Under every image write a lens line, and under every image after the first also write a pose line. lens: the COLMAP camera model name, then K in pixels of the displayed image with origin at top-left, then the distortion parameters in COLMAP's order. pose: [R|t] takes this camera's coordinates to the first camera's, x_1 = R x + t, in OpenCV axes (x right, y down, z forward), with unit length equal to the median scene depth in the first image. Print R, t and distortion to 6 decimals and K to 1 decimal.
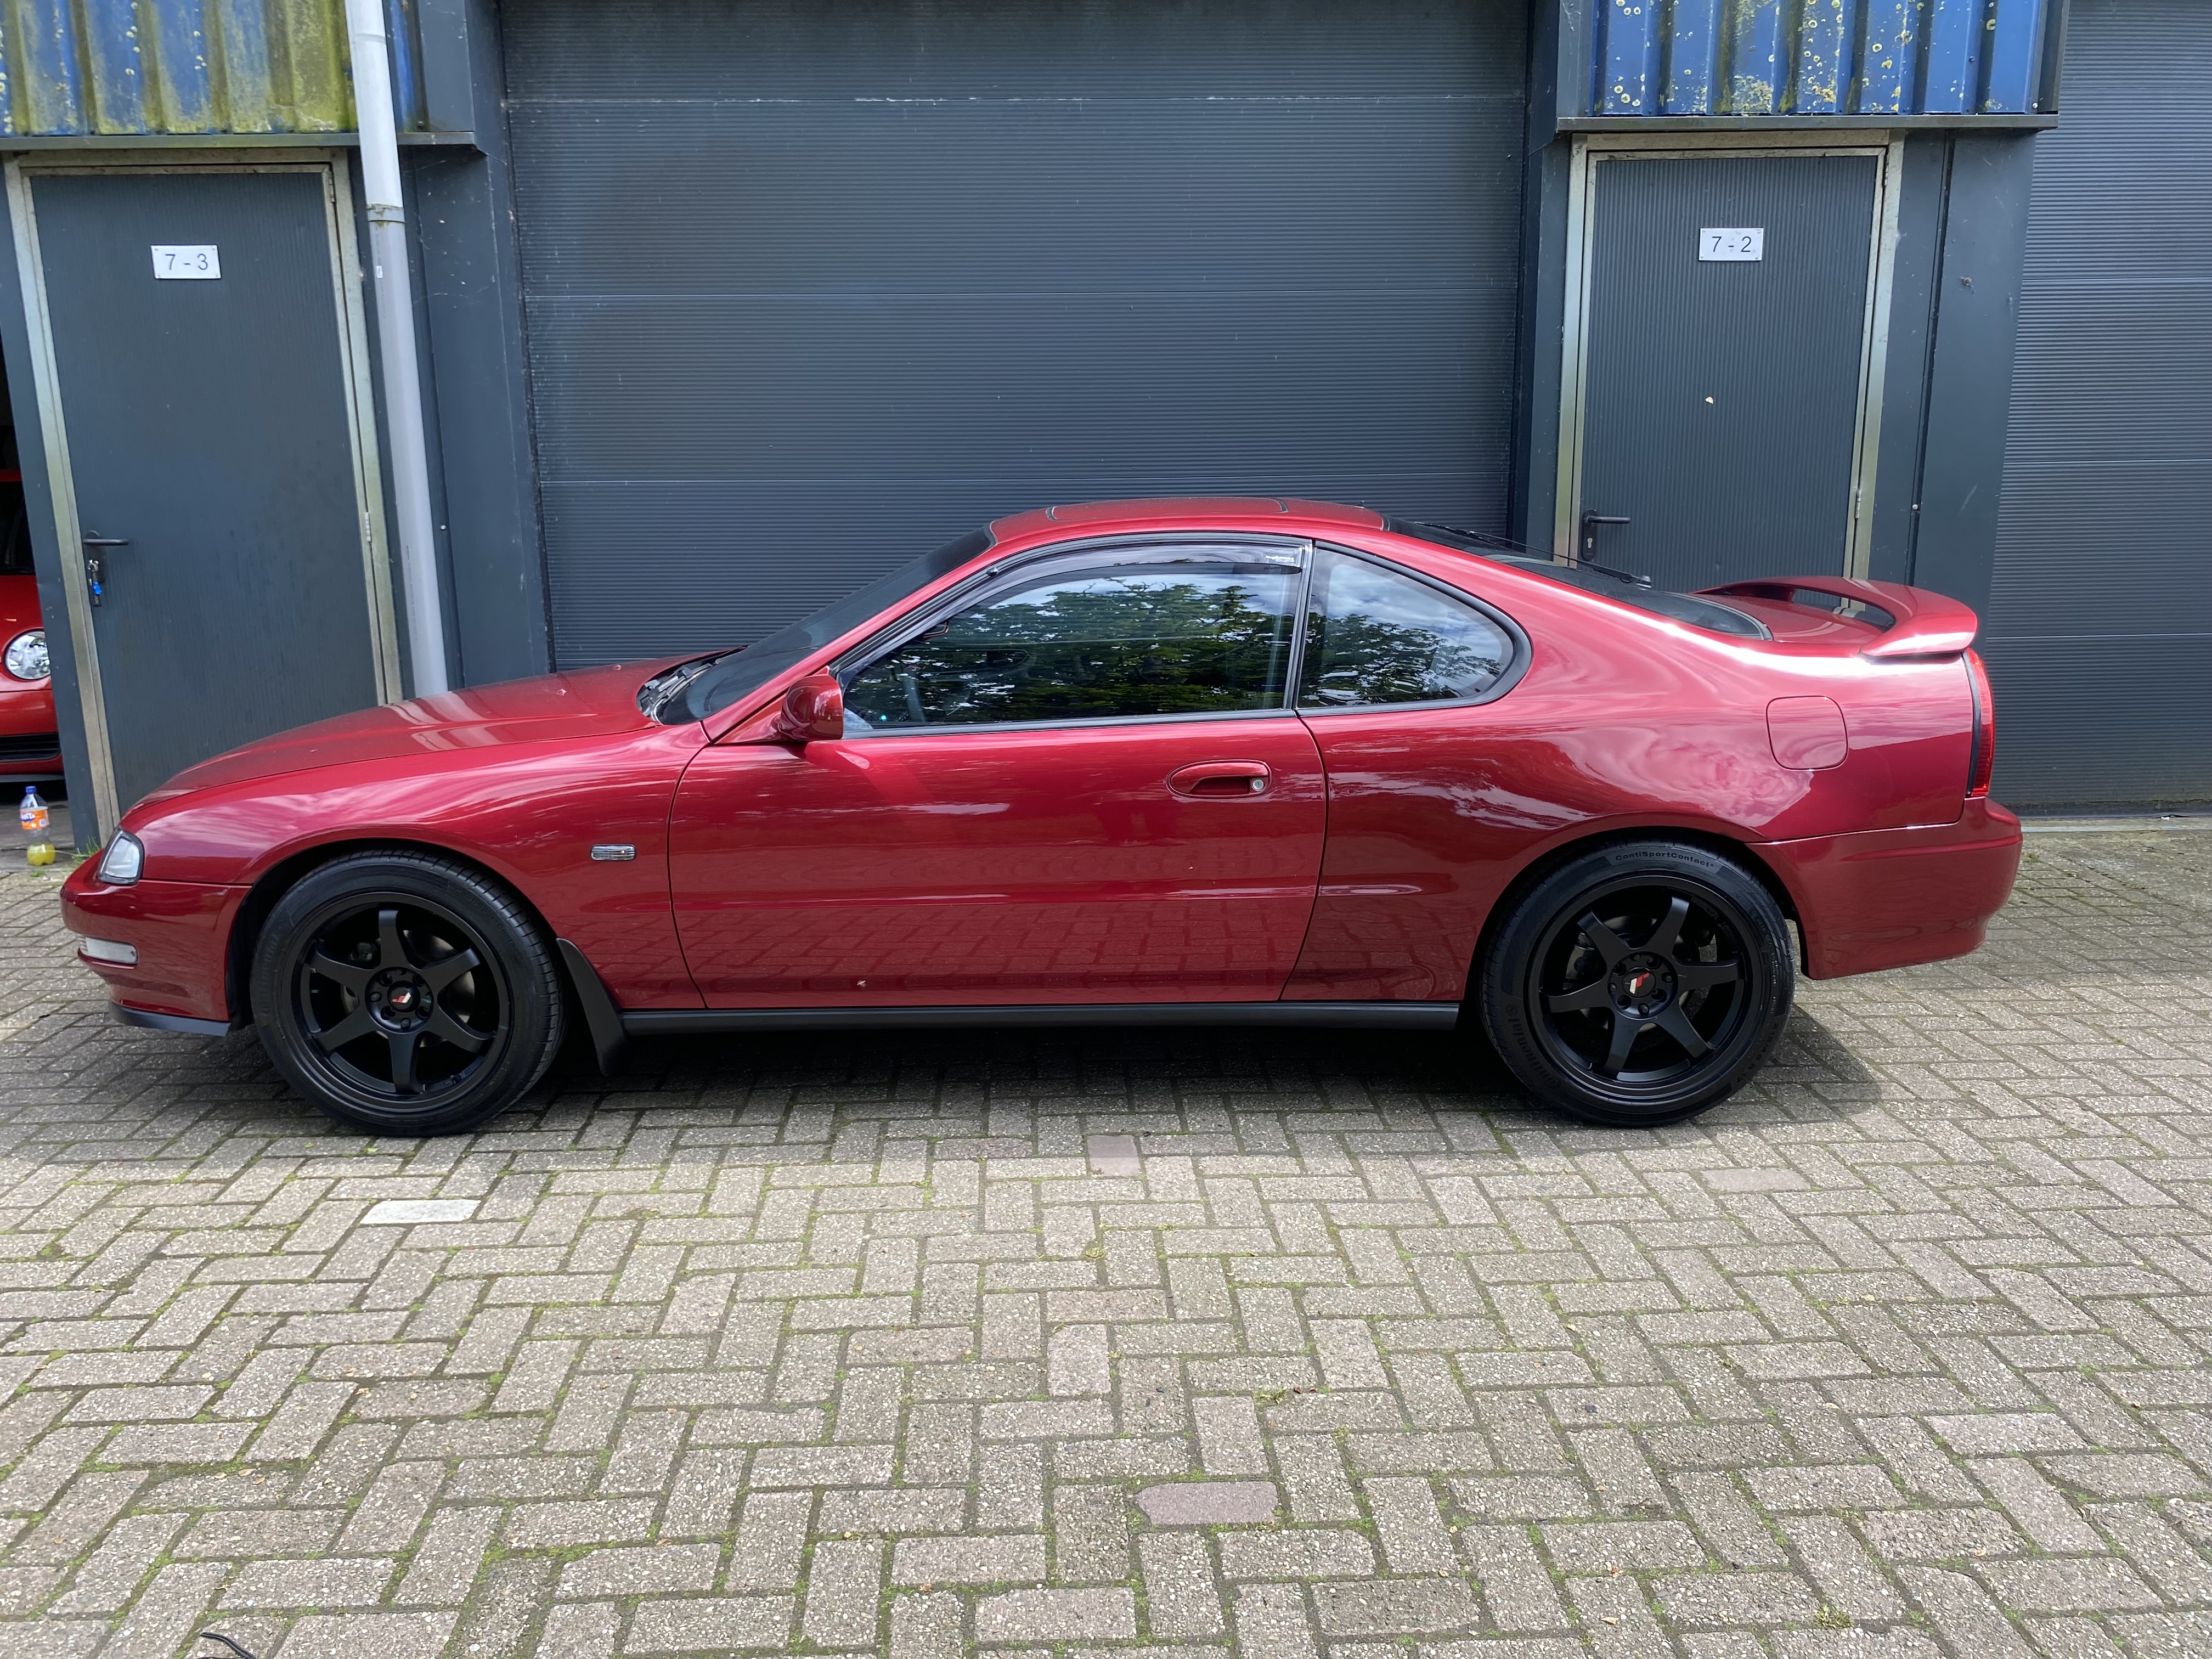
lens RADIAL K [[1705.0, 0, 1097.6], [0, 1705.0, 815.0], [0, 0, 1]] dist [-0.012731, 0.011553]
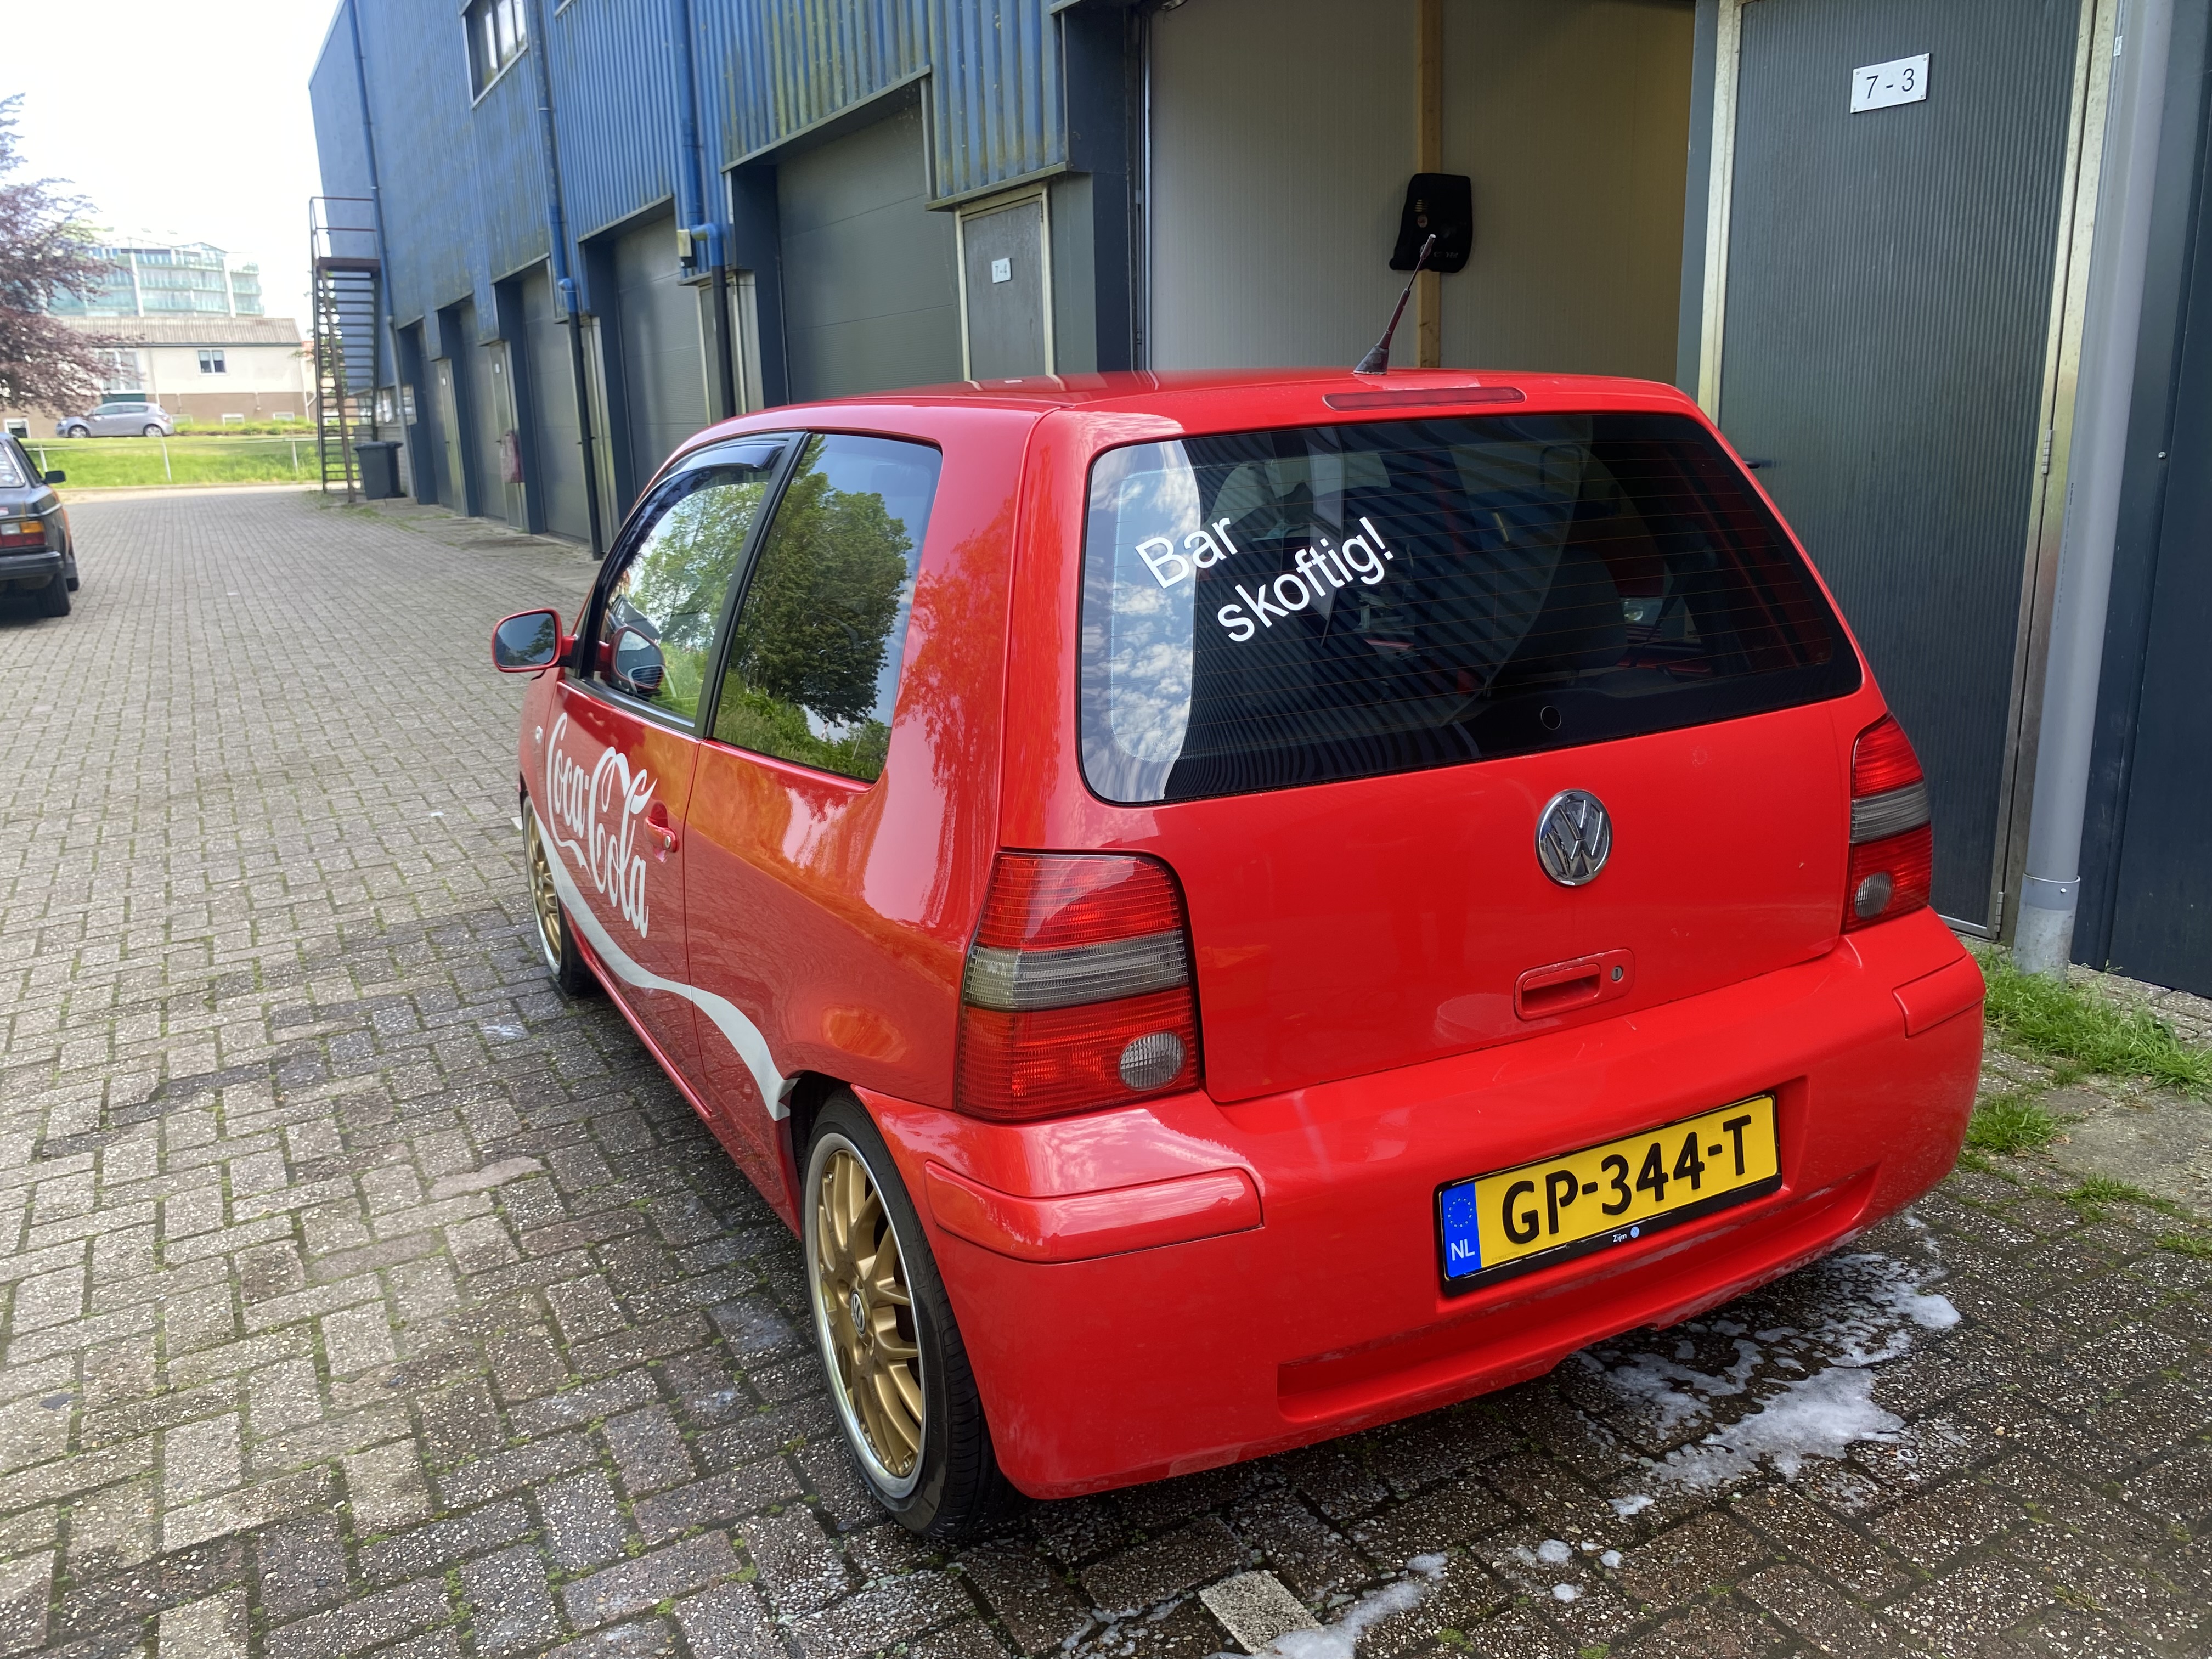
lens RADIAL K [[1685.7, 0, 1113.8], [0, 1685.7, 835.2], [0, 0, 1]] dist [0.006687, -0.002937]
pose [[0.446687, 0.219017, -0.867469, 0.025067], [-0.165800, 0.973044, 0.160297, -0.116482], [0.879193, 0.072224, 0.470960, 0.624676]]
